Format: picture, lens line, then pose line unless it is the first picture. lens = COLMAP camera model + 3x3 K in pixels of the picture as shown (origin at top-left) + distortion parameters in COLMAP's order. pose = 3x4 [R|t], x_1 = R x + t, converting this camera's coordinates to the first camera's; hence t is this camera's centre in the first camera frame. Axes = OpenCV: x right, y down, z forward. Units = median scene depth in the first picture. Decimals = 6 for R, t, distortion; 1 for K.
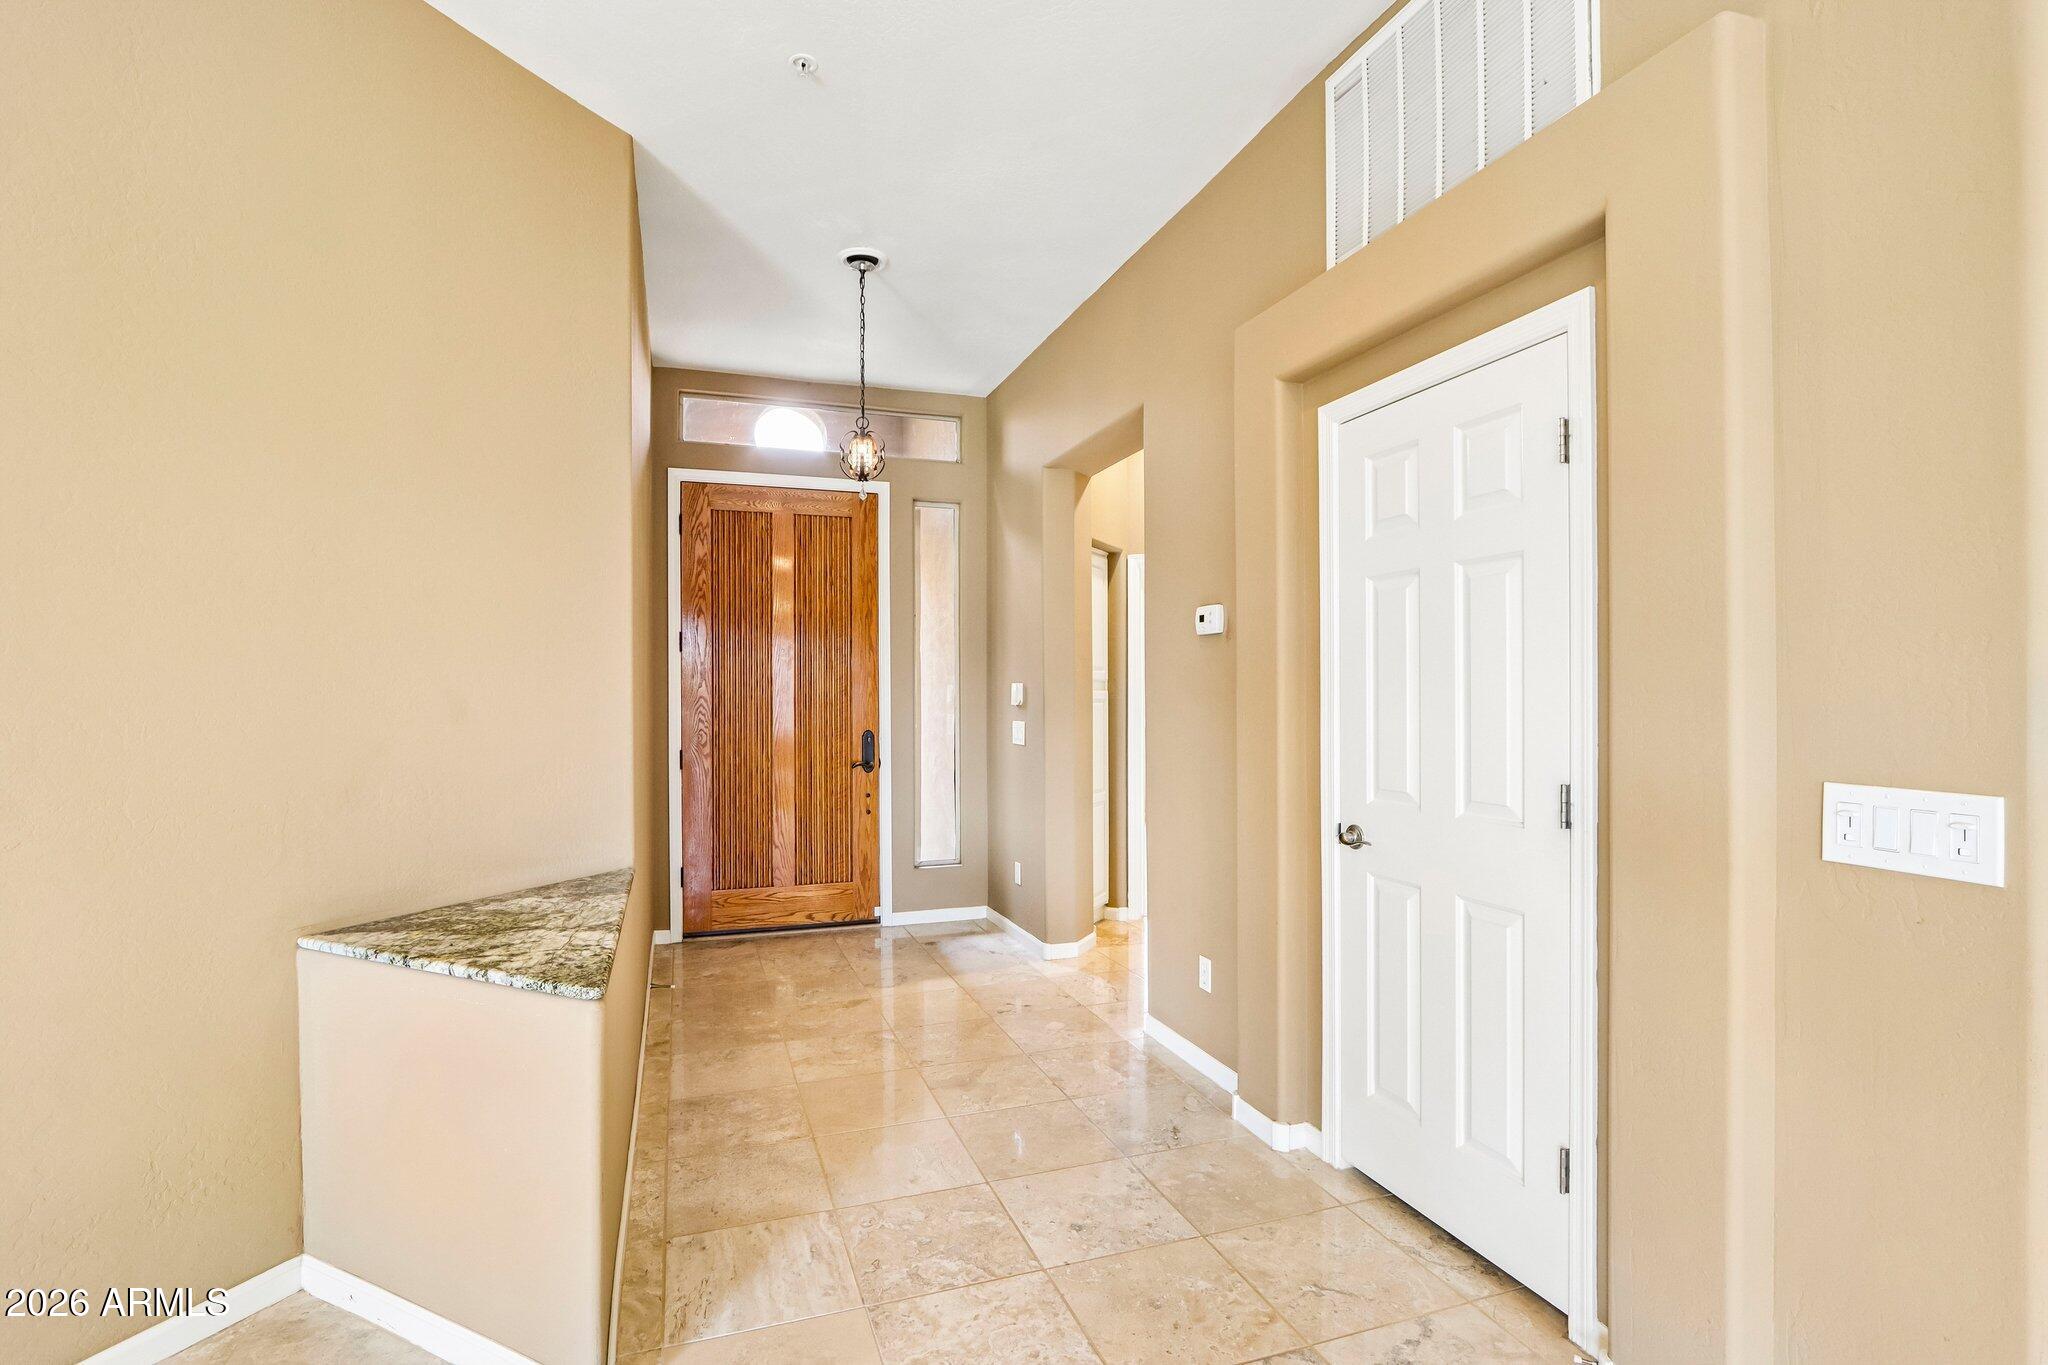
lens RADIAL K [[951.2, 0, 981.7], [0, 951.2, 693.8], [0, 0, 1]] dist [-0.010561, 0.000301]
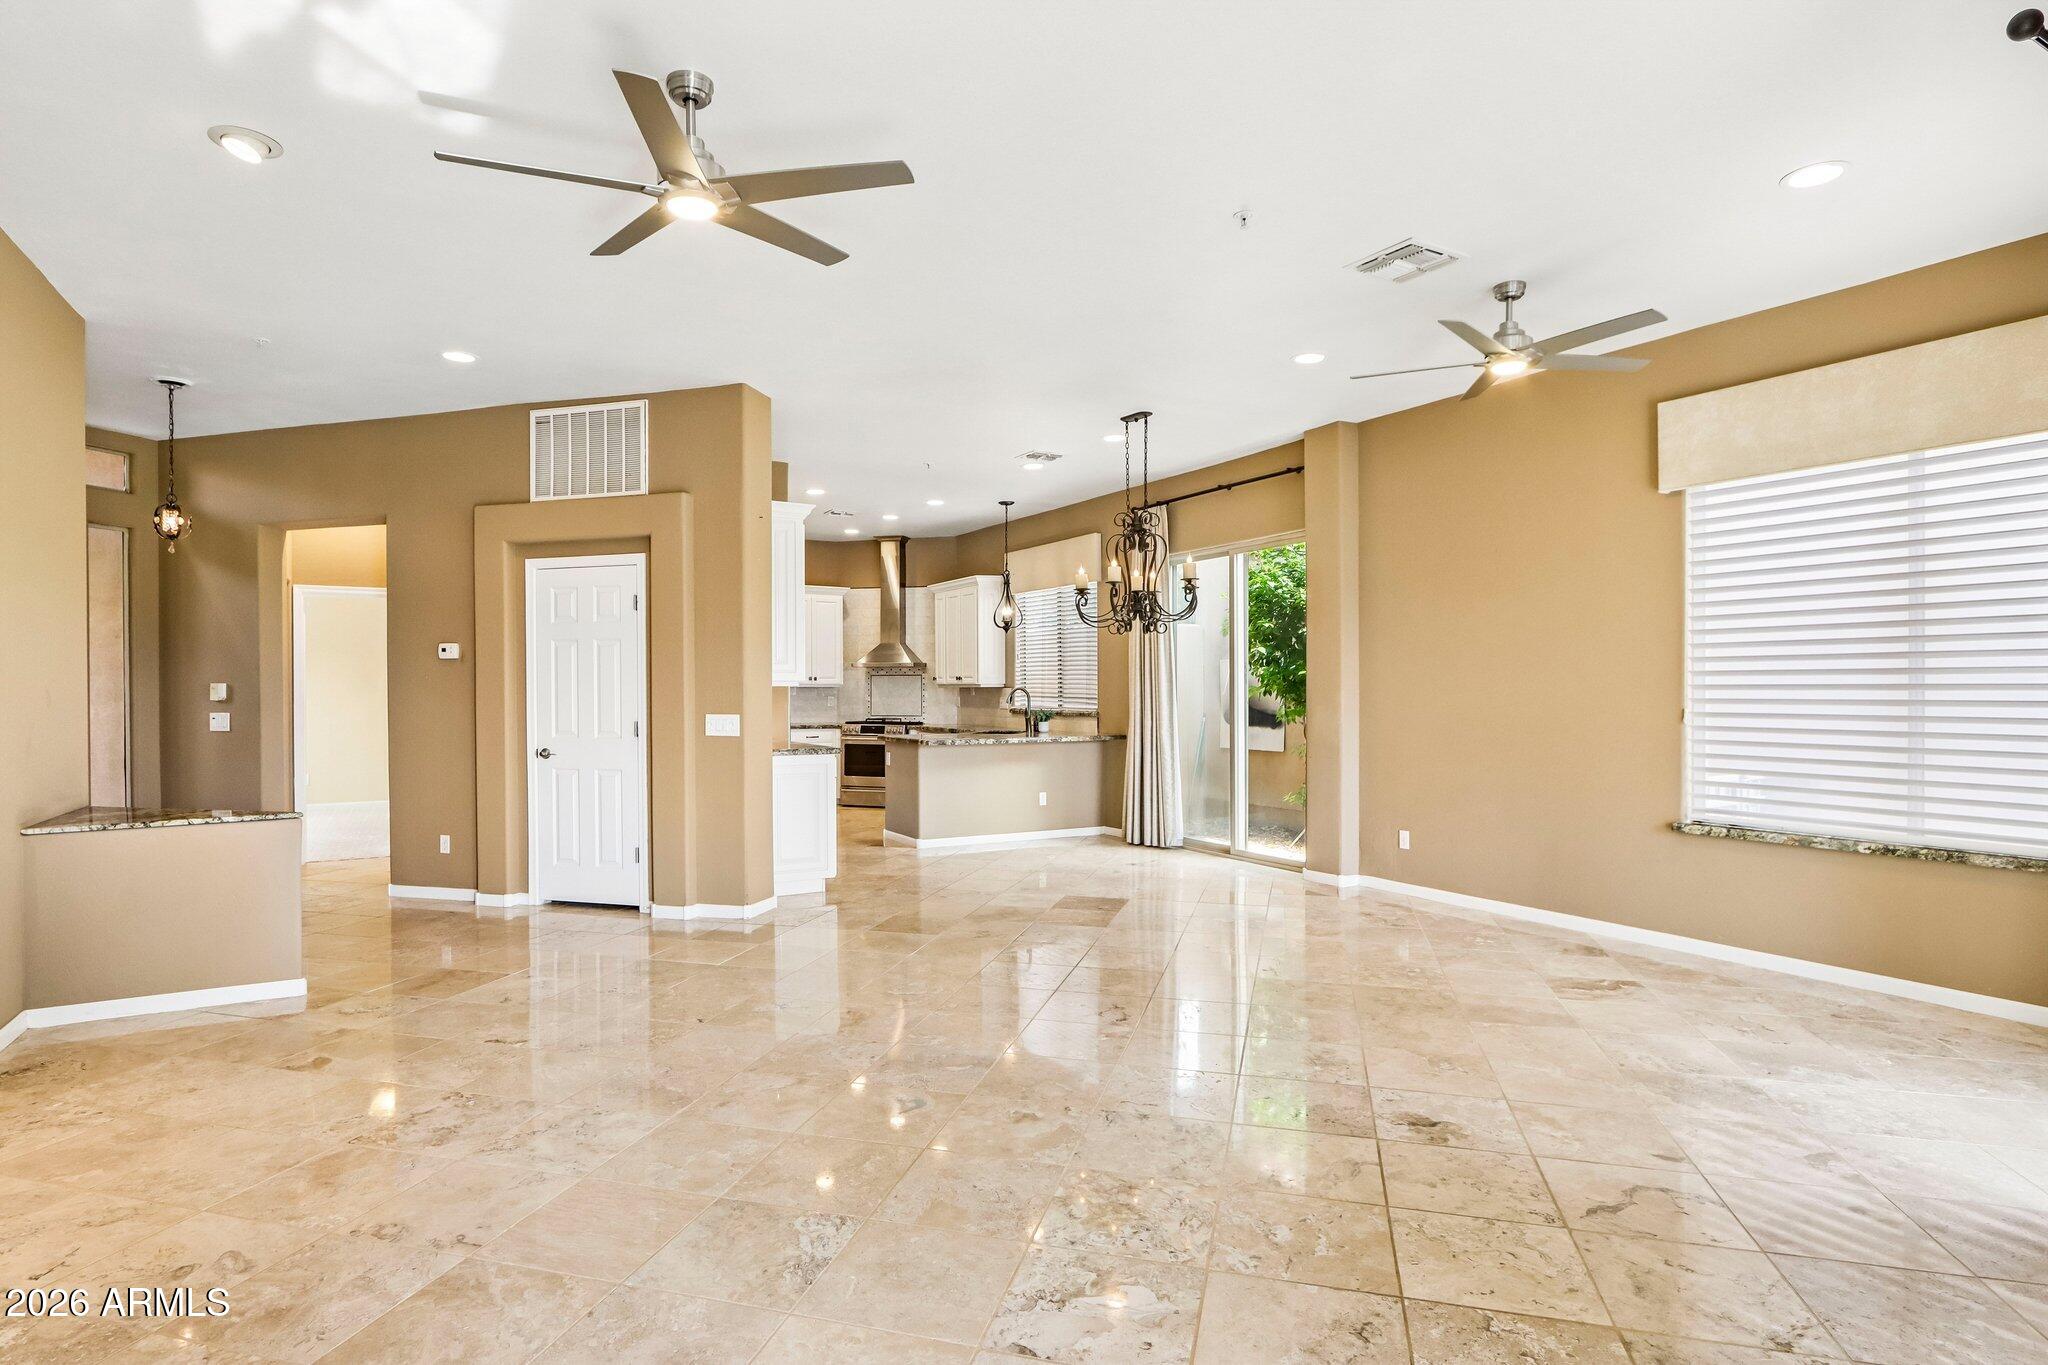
lens RADIAL K [[1068.0, 0, 1017.9], [0, 1068.0, 694.5], [0, 0, 1]] dist [-0.012075, 0.000175]
pose [[0.549534, -0.002249, 0.835468, -0.557253], [0.001202, 0.999997, 0.001901, 0.002072], [-0.835470, -0.000041, 0.549536, -0.669633]]
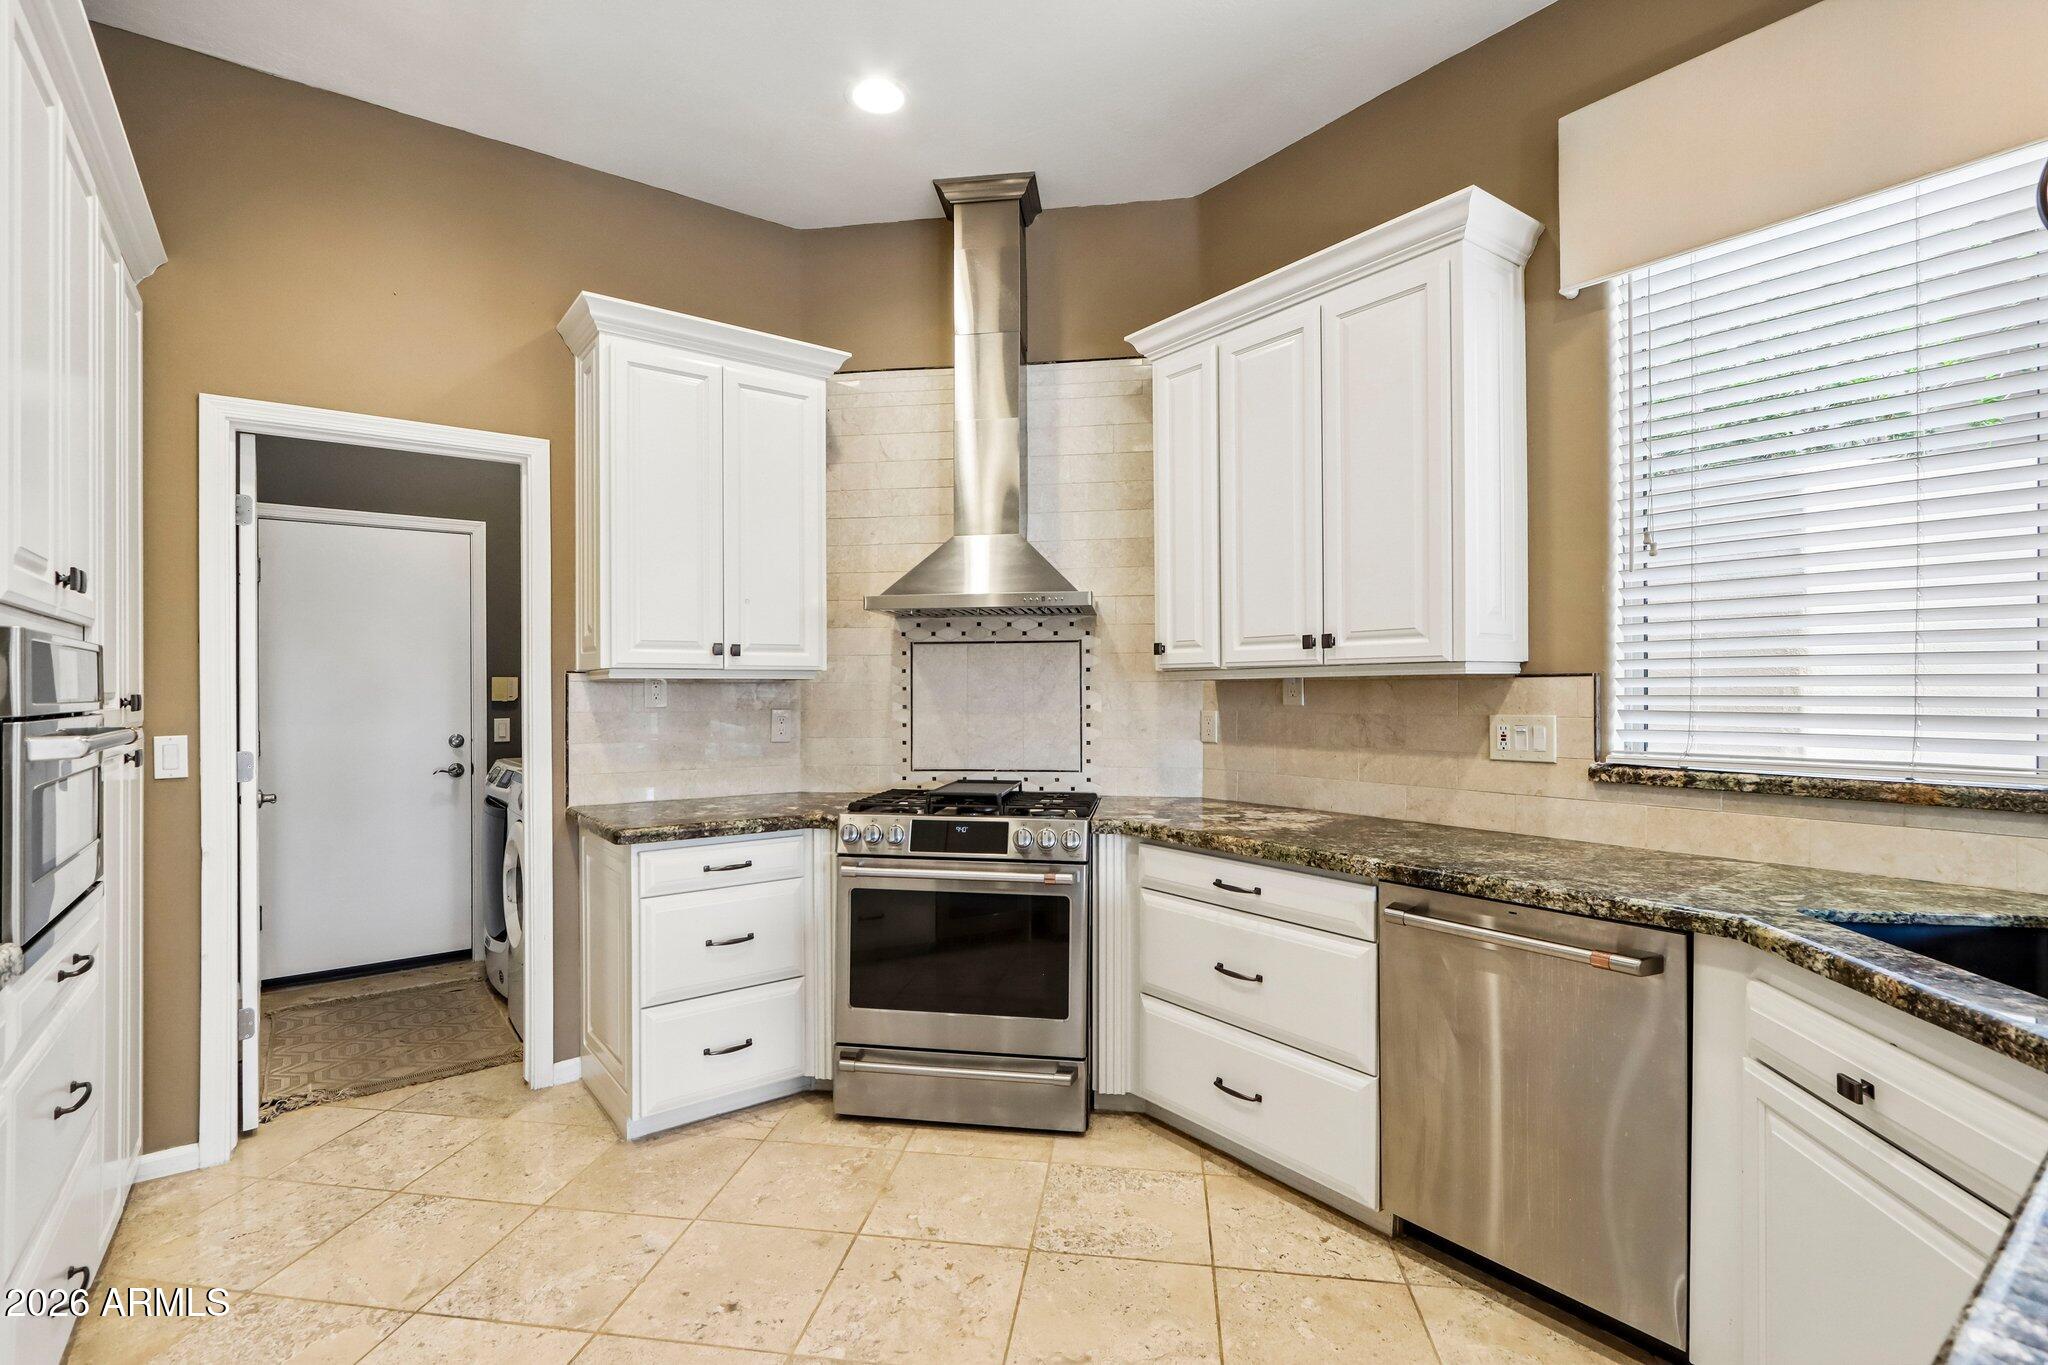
lens RADIAL K [[965.3, 0, 1019.5], [0, 965.3, 686.7], [0, 0, 1]] dist [0.001139, 0.000245]
pose [[0.445917, 0.007813, 0.895040, 0.715271], [0.005608, 0.999918, -0.011523, 0.002827], [-0.895057, 0.010158, 0.445837, 0.580905]]
